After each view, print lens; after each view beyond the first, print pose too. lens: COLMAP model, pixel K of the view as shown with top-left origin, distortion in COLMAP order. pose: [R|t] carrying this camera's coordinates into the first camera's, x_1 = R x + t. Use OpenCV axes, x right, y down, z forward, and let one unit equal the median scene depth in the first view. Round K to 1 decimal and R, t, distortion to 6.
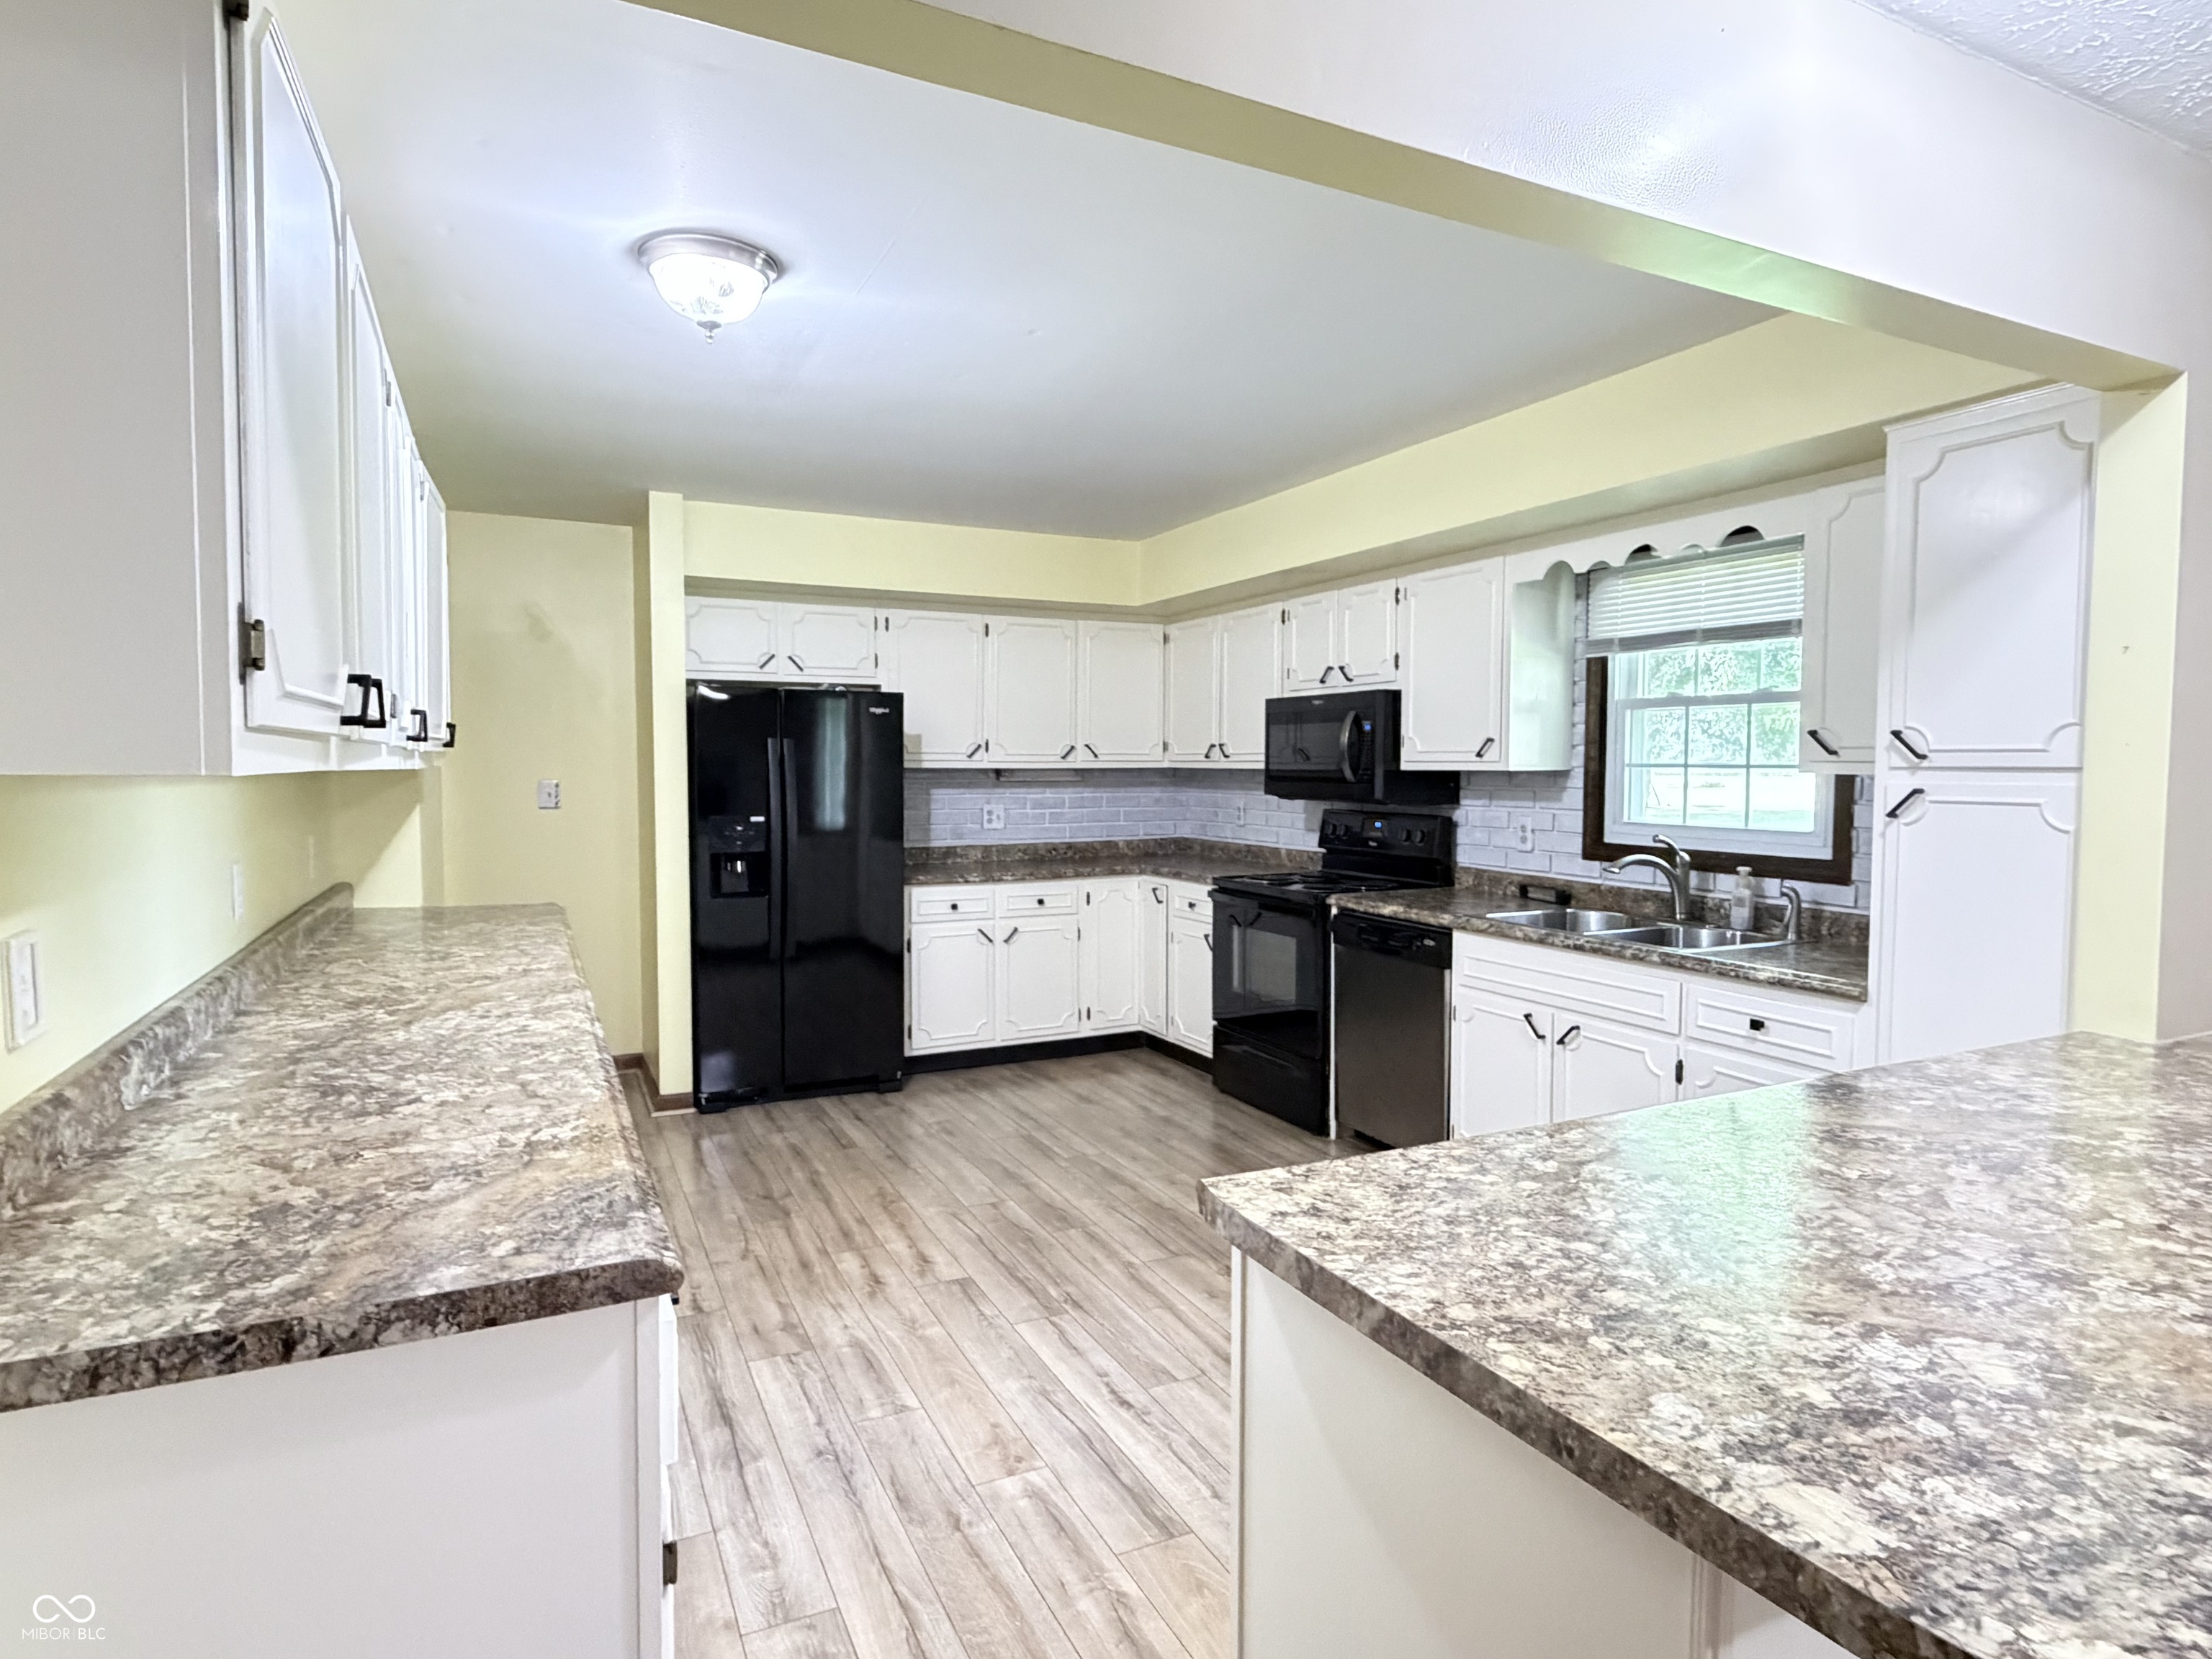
lens RADIAL K [[1218.7, 0, 1106.0], [0, 1218.7, 829.5], [0, 0, 1]] dist [0.013158, -0.001974]
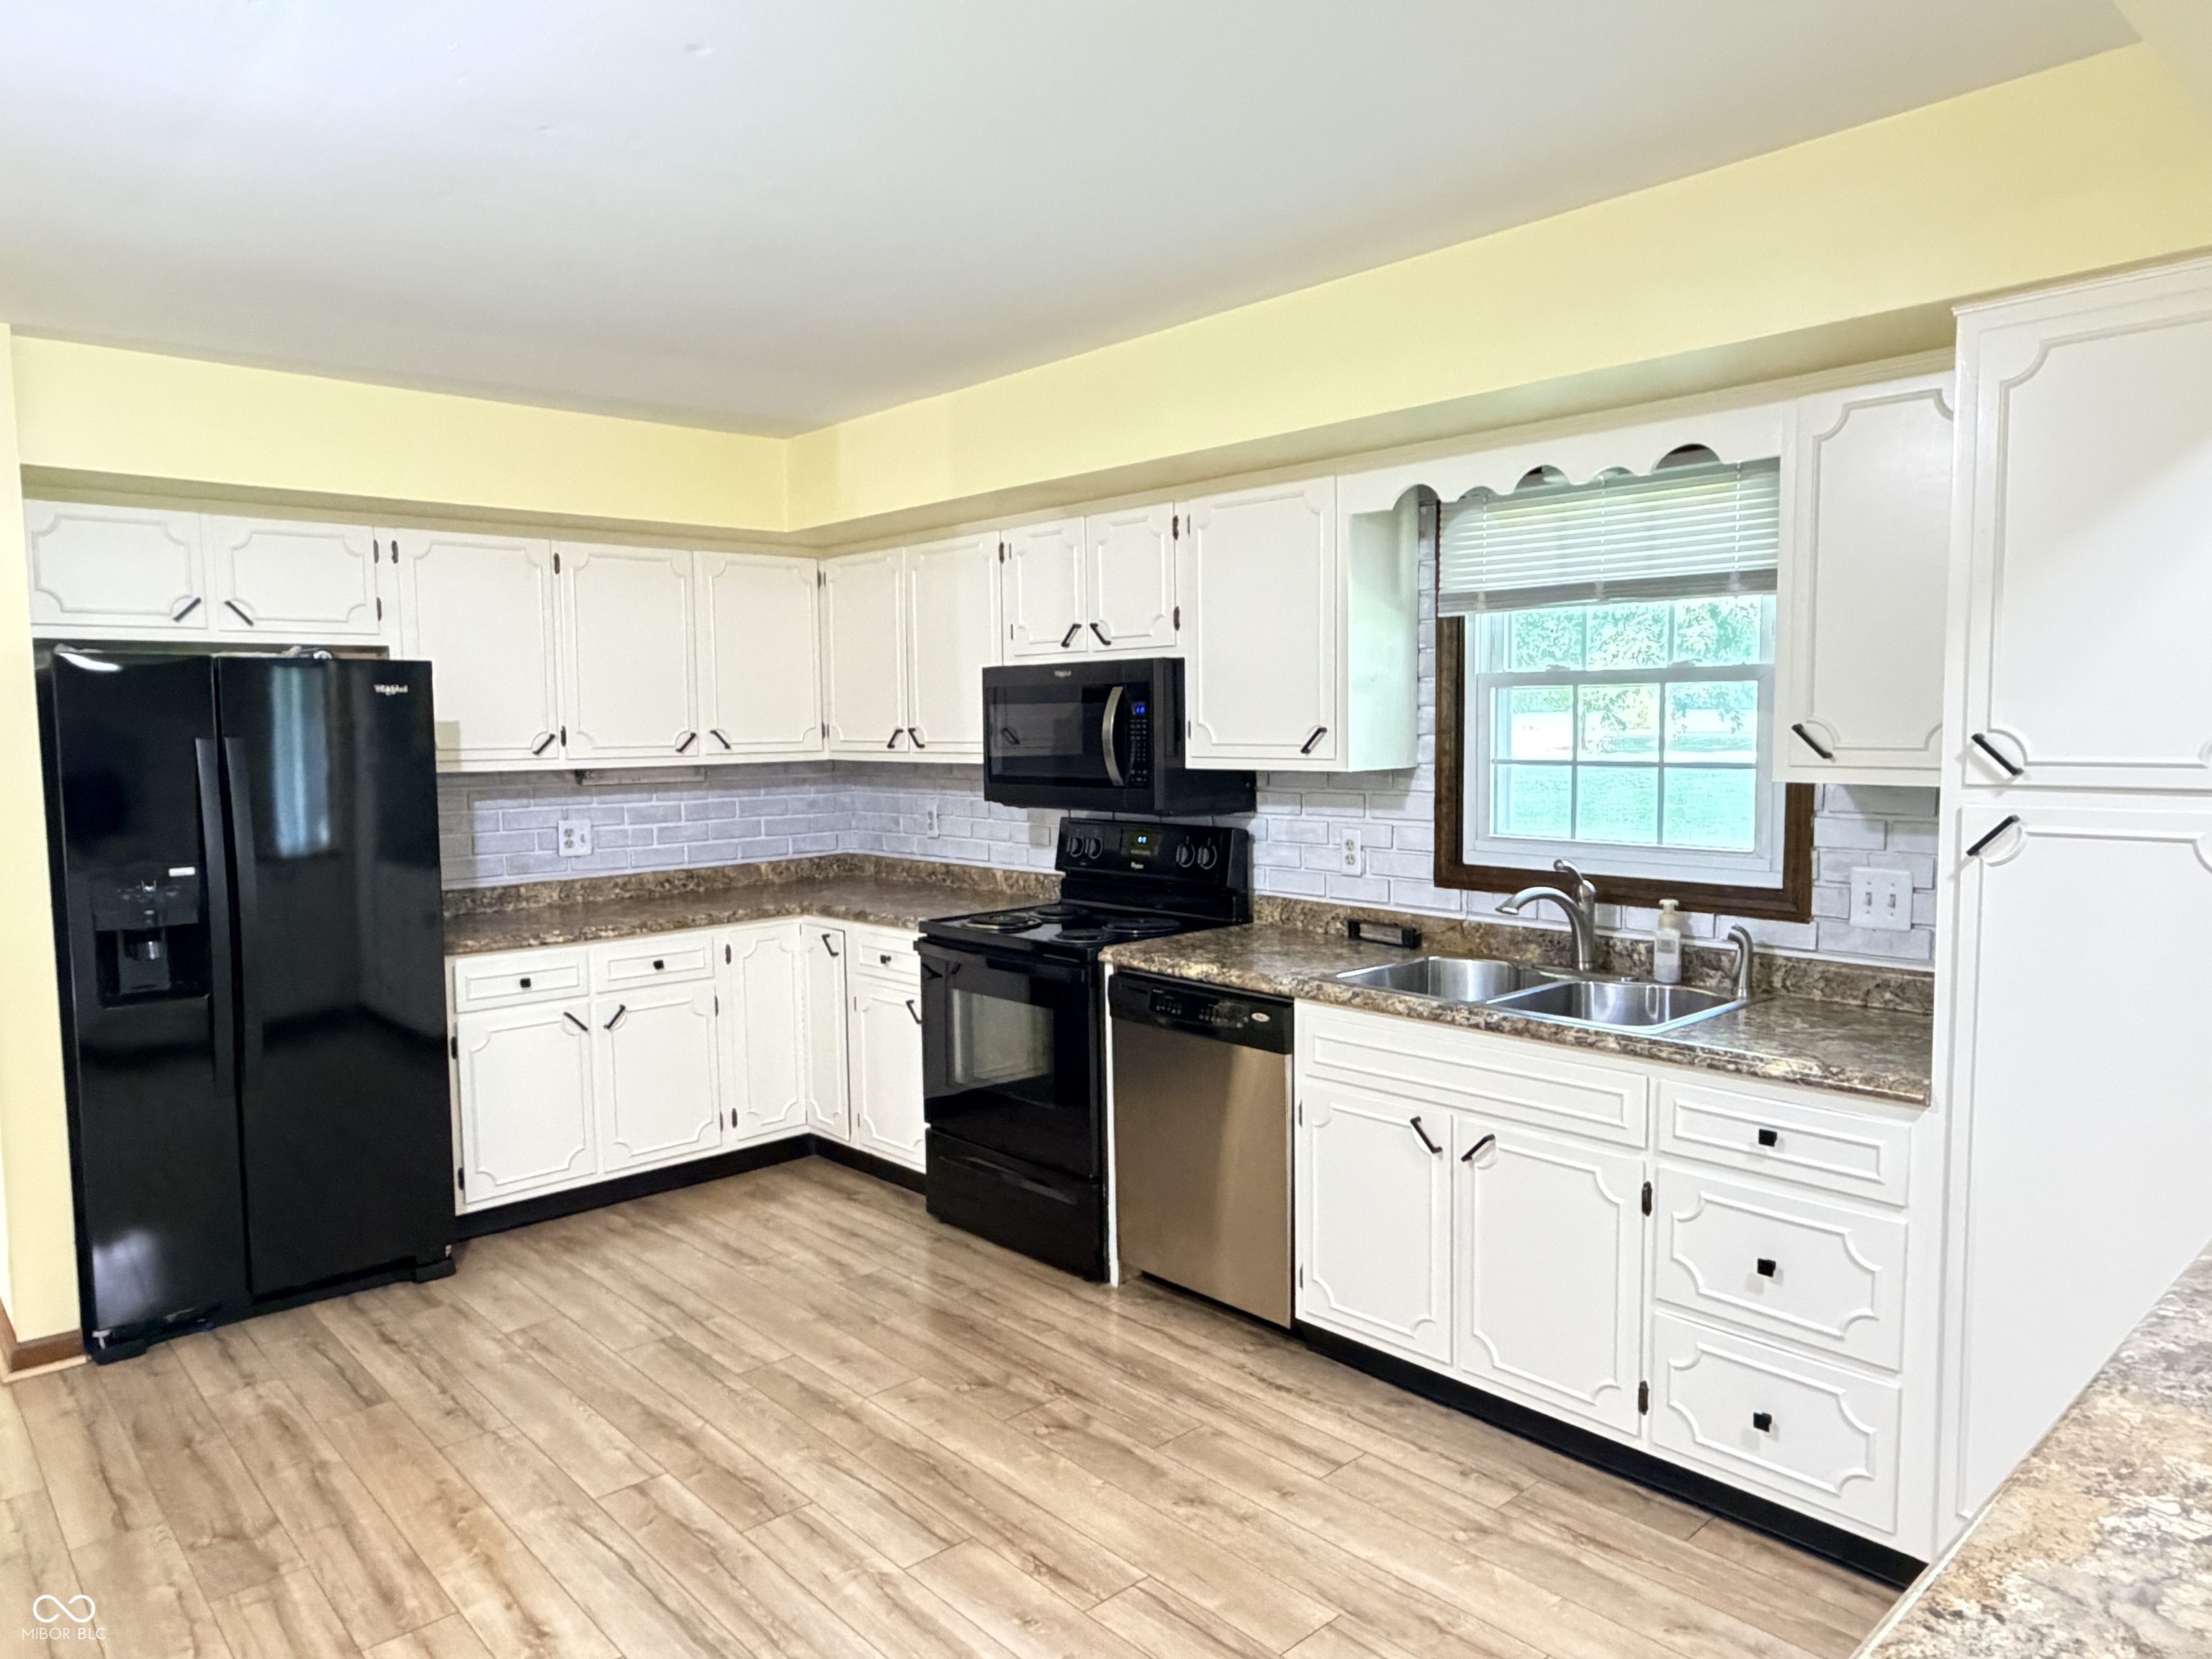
lens RADIAL K [[1449.1, 0, 1096.4], [0, 1449.1, 837.2], [0, 0, 1]] dist [0.002263, 0.000112]
pose [[0.959319, -0.036741, 0.279924, -0.053363], [0.029760, 0.999132, 0.029150, -0.035287], [-0.280752, -0.019633, 0.959580, 0.190251]]
